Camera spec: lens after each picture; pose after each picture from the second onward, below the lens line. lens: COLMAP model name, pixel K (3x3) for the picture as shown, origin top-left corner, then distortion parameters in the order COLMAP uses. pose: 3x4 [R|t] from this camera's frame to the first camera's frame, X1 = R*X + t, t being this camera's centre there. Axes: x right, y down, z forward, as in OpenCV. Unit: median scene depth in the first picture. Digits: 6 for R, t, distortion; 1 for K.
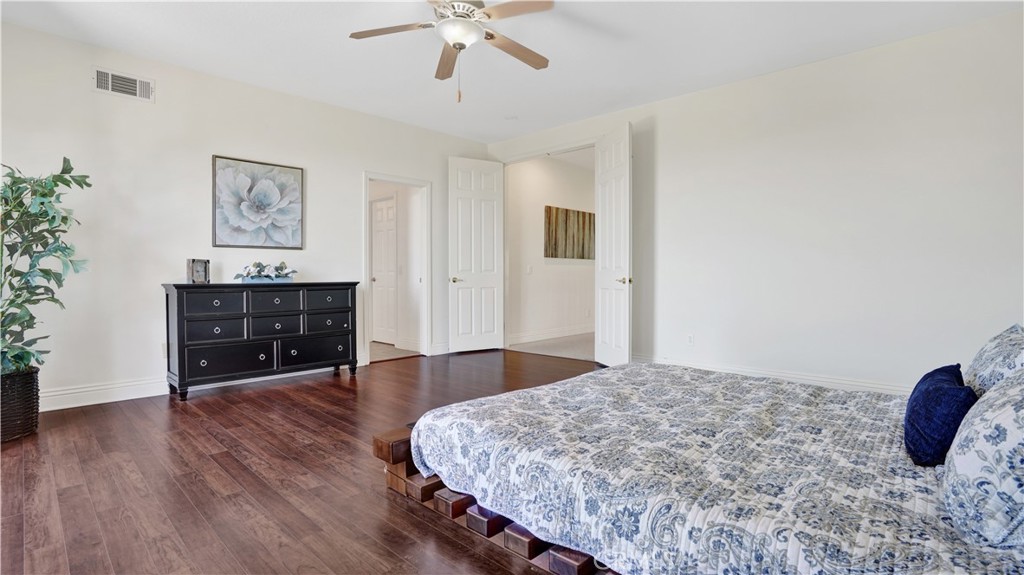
lens RADIAL K [[479.2, 0, 515.8], [0, 479.2, 287.9], [0, 0, 1]] dist [-0.072060, 0.027519]
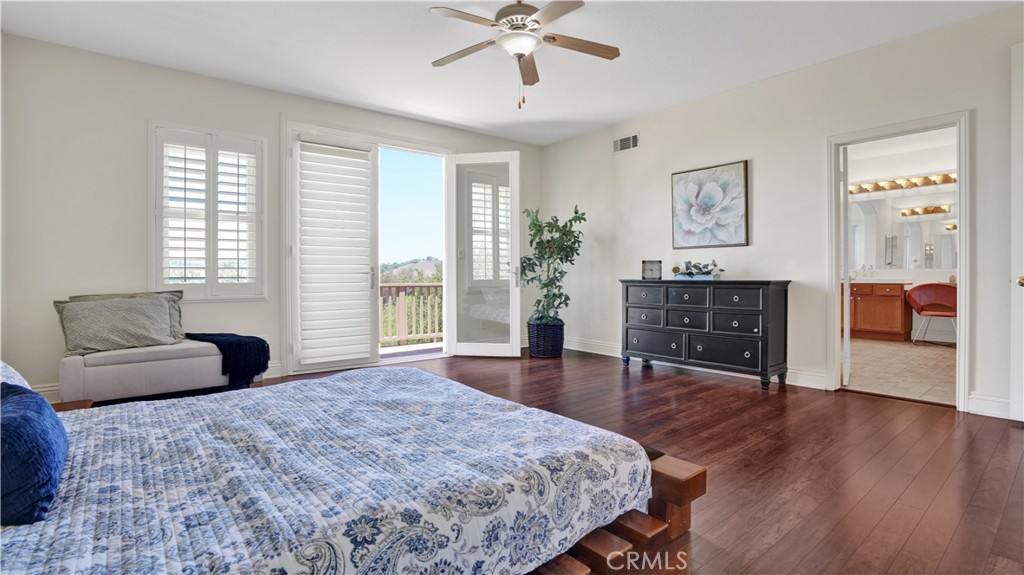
lens RADIAL K [[457.0, 0, 514.7], [0, 457.0, 273.7], [0, 0, 1]] dist [-0.033089, 0.000104]
pose [[-0.113082, 0.002002, -0.993584, 0.559867], [-0.021378, 0.999762, 0.004448, -0.021008], [0.993356, 0.021744, -0.113012, 0.716247]]
